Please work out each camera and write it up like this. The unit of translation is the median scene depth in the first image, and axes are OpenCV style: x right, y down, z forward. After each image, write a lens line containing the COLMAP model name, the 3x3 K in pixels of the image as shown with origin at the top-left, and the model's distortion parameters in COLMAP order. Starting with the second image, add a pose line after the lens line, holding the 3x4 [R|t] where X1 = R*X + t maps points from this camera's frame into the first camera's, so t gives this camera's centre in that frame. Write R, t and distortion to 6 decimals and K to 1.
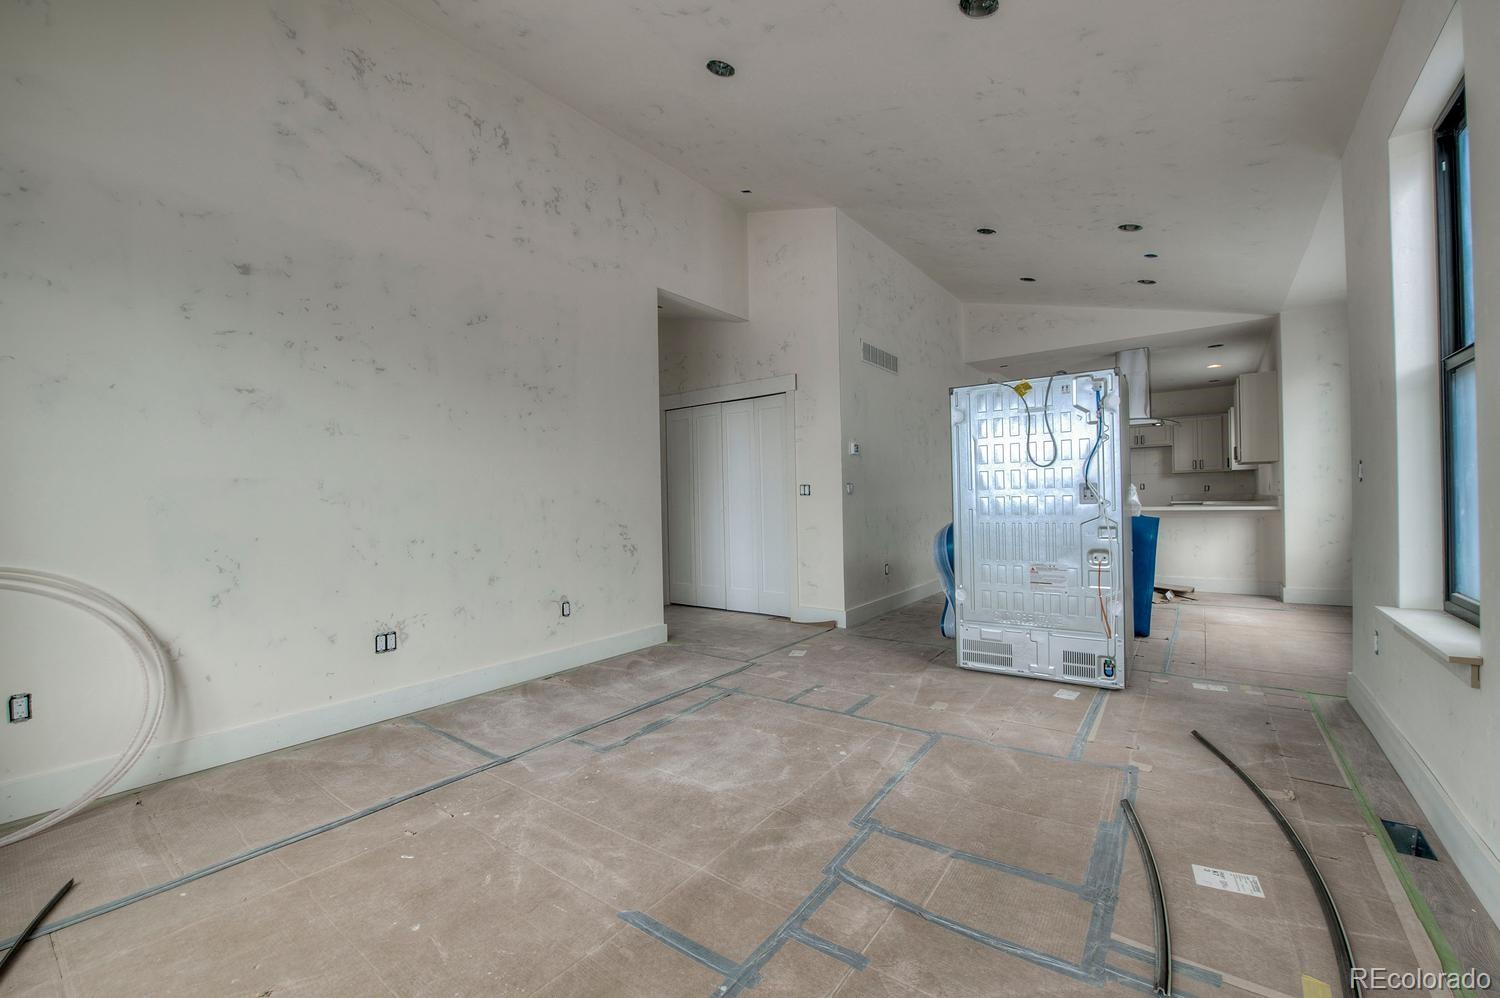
lens RADIAL K [[612.0, 0, 747.7], [0, 612.0, 498.5], [0, 0, 1]] dist [-0.020048, -0.000766]
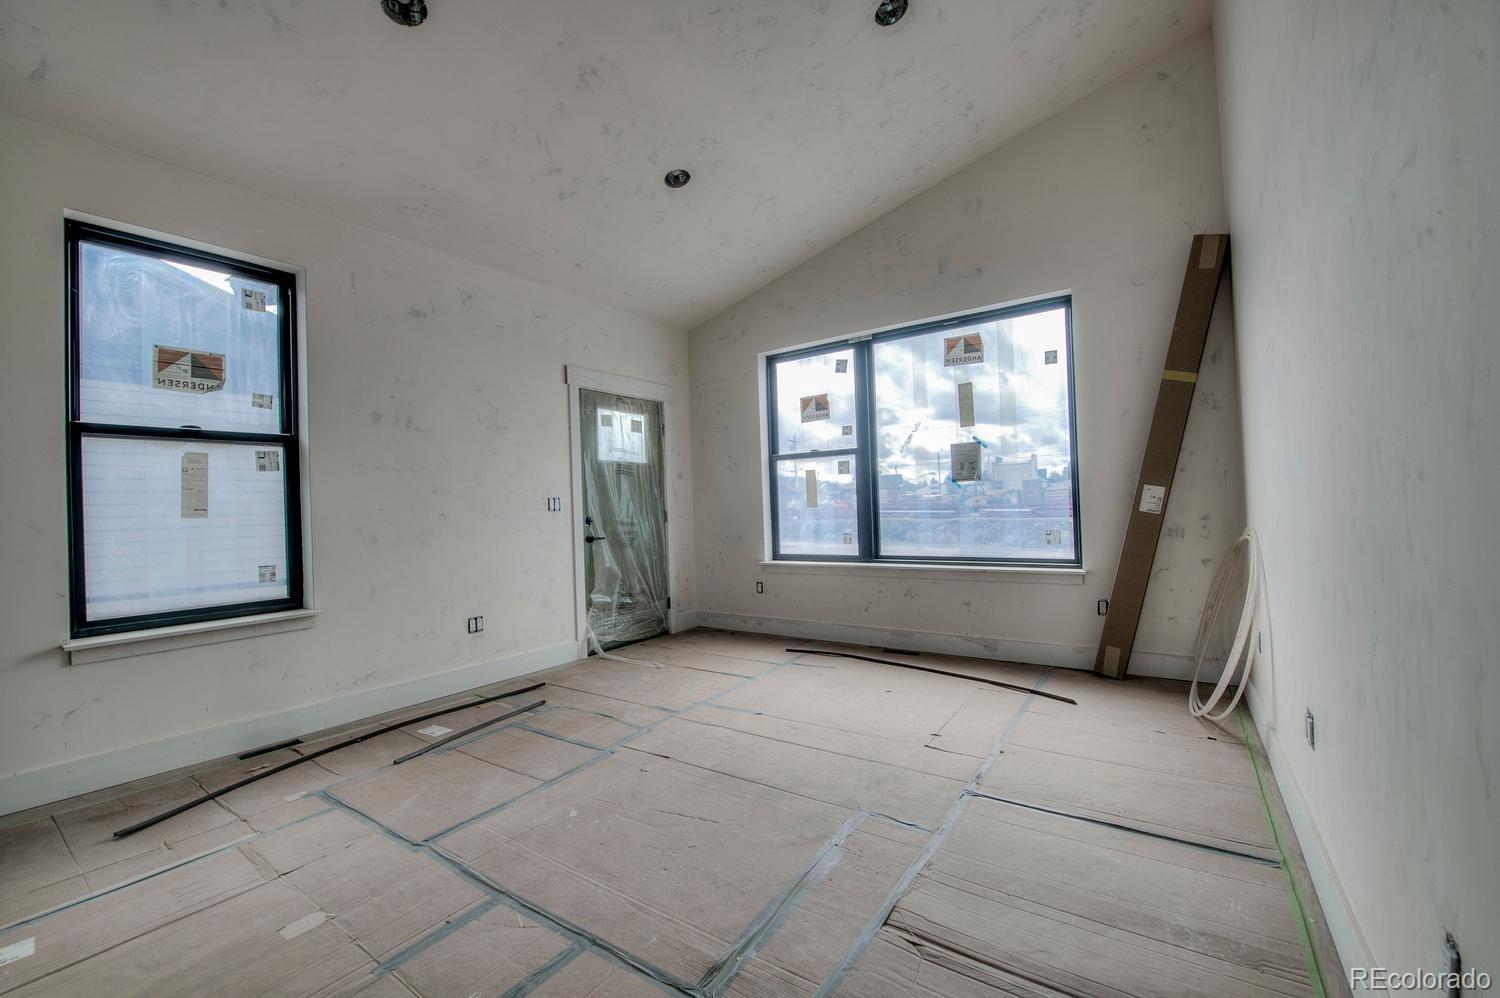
lens RADIAL K [[612.0, 0, 747.7], [0, 612.0, 498.5], [0, 0, 1]] dist [-0.020048, -0.000766]
pose [[-0.998128, 0.047603, -0.038396, -0.093038], [0.047947, 0.998817, -0.008086, -0.004301], [0.037965, -0.009912, -0.999230, 2.464618]]
